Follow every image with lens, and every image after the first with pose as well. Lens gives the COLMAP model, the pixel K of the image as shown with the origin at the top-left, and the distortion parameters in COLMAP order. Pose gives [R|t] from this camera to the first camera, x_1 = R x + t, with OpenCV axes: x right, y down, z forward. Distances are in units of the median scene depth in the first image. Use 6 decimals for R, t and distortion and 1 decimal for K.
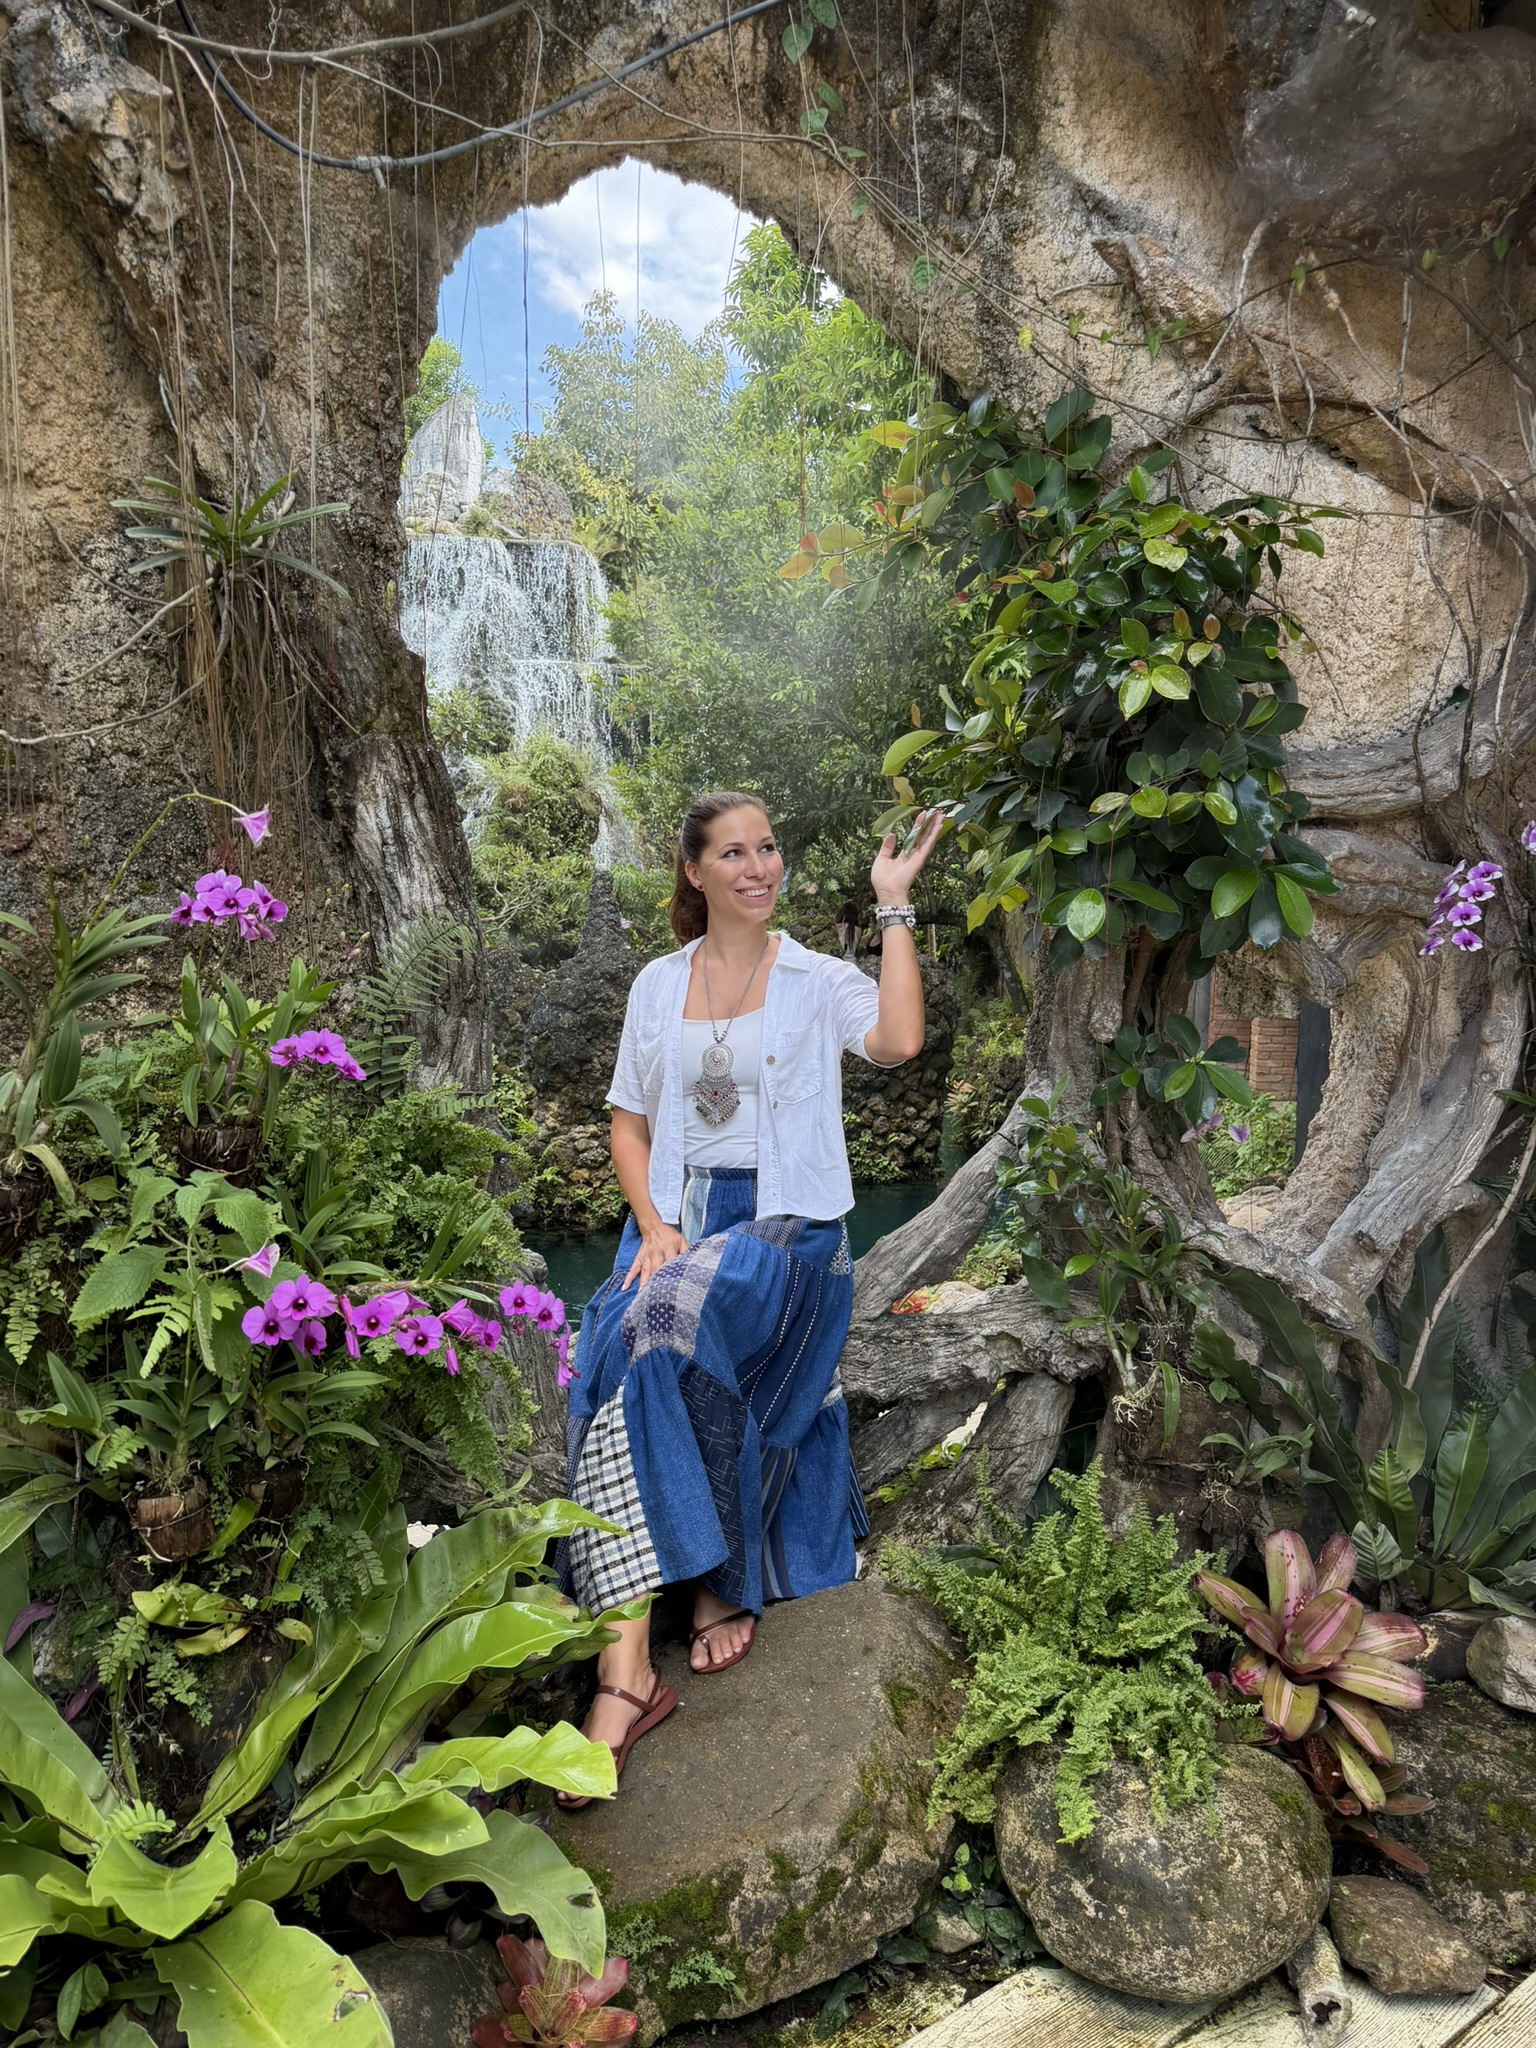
lens RADIAL K [[1514.6, 0, 804.7], [0, 1514.6, 1029.8], [0, 0, 1]] dist [0.068139, -0.104455]
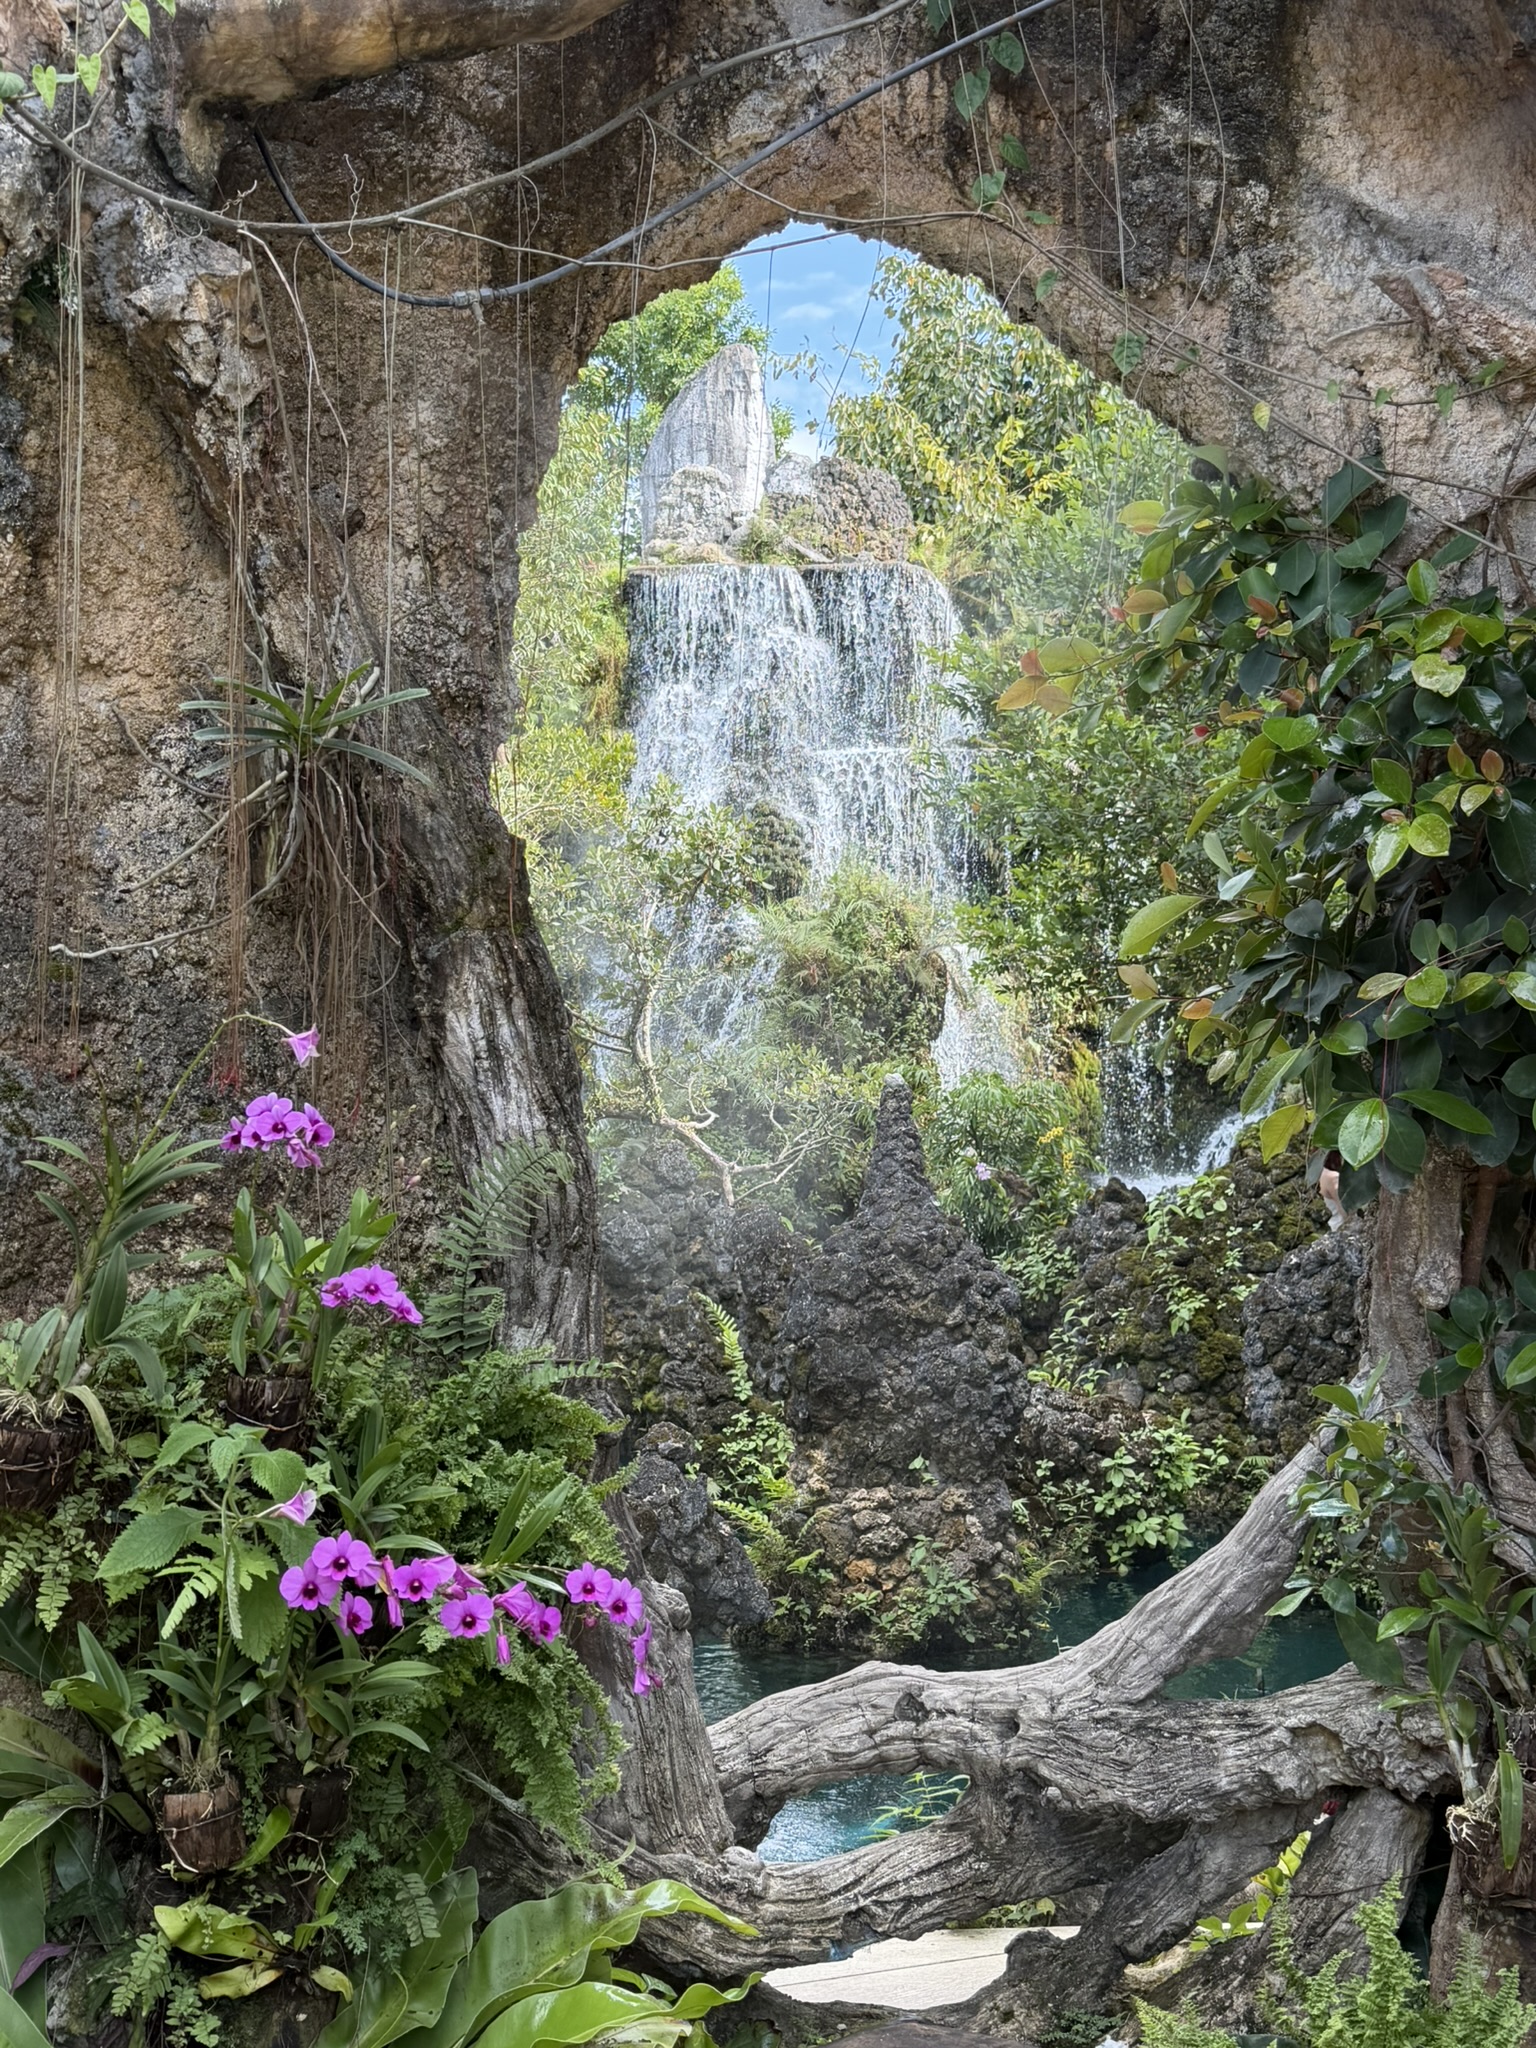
lens RADIAL K [[2476.3, 0, 768.0], [0, 2476.3, 1024.0], [0, 0, 1]] dist [0.156022, -0.335986]
pose [[0.980630, -0.021137, -0.194725, 0.149394], [-0.004126, 0.991711, -0.128424, 0.034470], [0.195826, 0.126740, 0.972414, -0.302954]]
